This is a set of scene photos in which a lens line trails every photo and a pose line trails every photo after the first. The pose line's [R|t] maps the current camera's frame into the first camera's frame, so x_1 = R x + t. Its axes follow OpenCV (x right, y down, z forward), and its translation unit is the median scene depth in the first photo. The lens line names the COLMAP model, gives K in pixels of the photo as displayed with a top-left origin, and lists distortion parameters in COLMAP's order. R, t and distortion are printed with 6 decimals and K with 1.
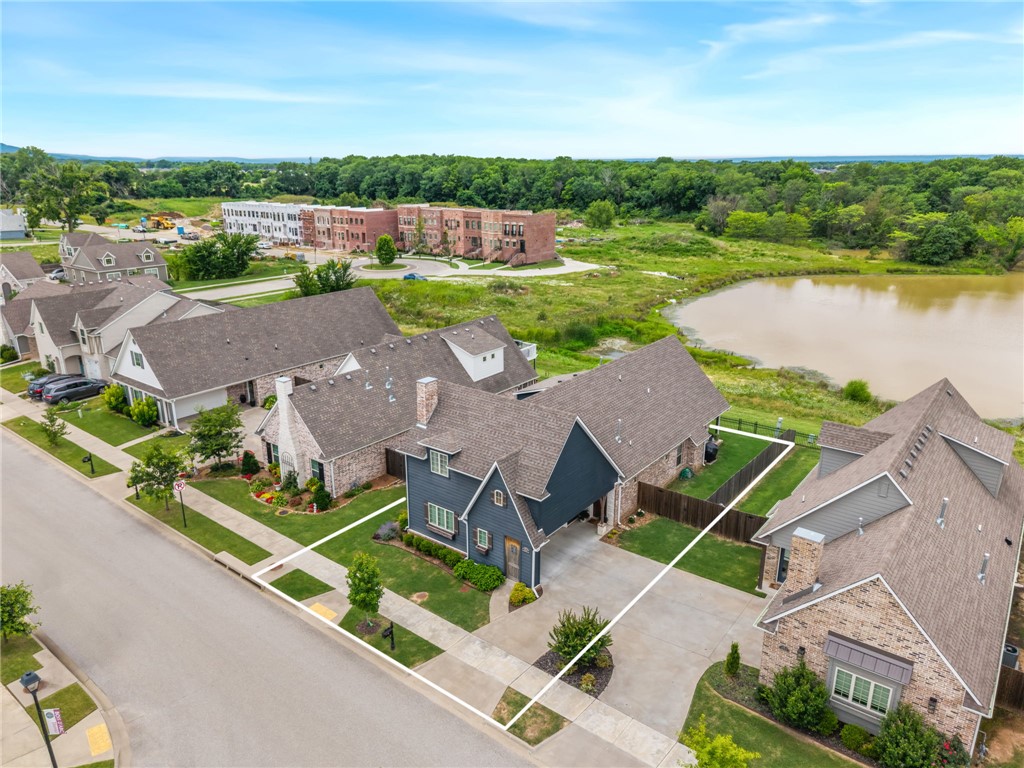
lens RADIAL K [[691.3, 0, 509.5], [0, 691.3, 381.7], [0, 0, 1]] dist [0.025782, -0.033383]
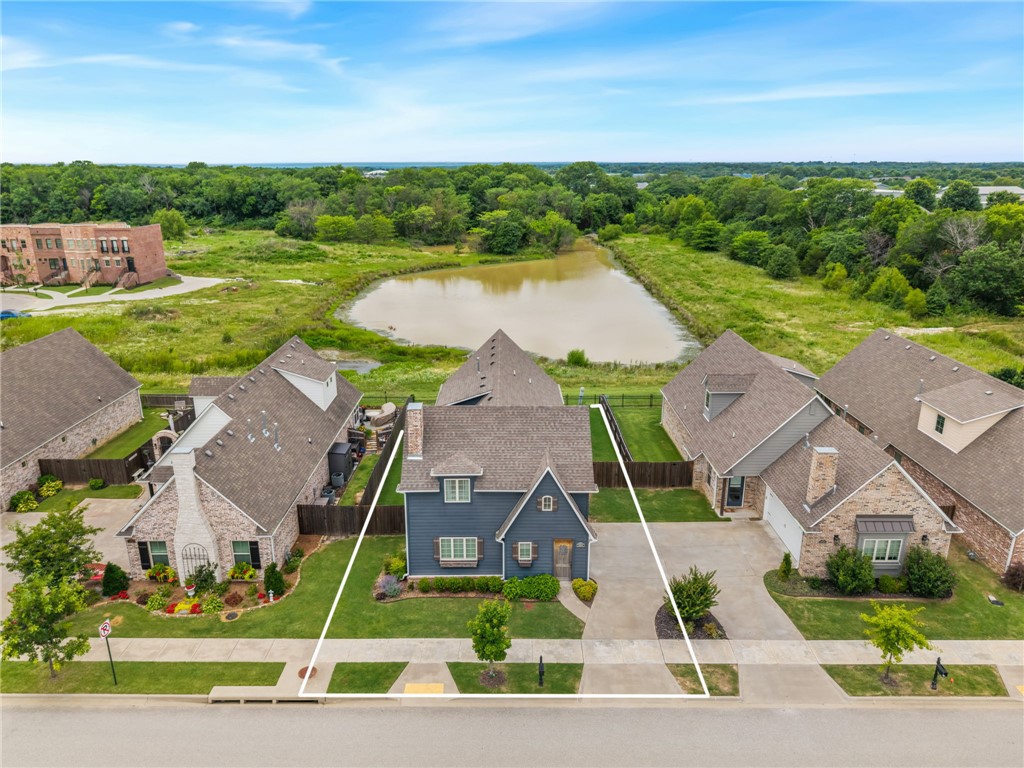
lens RADIAL K [[691.3, 0, 504.8], [0, 691.3, 383.4], [0, 0, 1]] dist [0.025782, -0.033383]
pose [[0.791746, -0.179801, 0.583789, -0.469899], [0.182850, 0.981637, 0.054350, -0.050727], [-0.582842, 0.063714, 0.810084, 0.169548]]
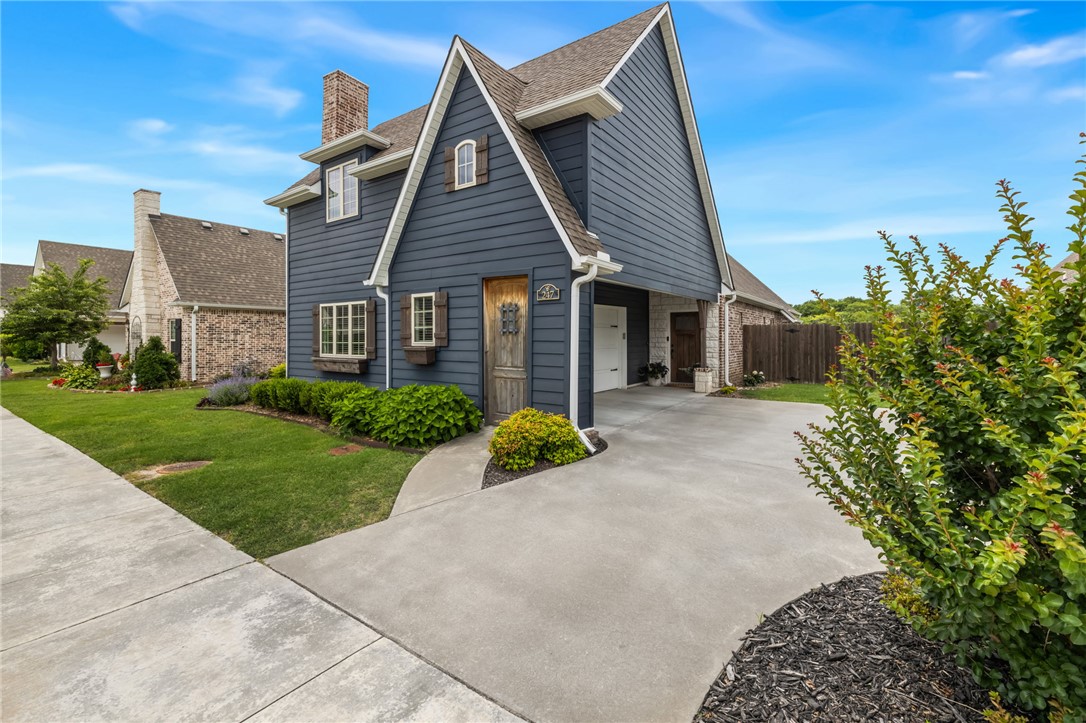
lens RADIAL K [[462.9, 0, 542.0], [0, 462.9, 353.7], [0, 0, 1]] dist [-0.000129, 0.000132]
pose [[0.998843, -0.000026, 0.048086, 0.008388], [0.012725, 0.964492, -0.263804, 0.245046], [-0.046372, 0.264111, 0.963377, 0.618320]]
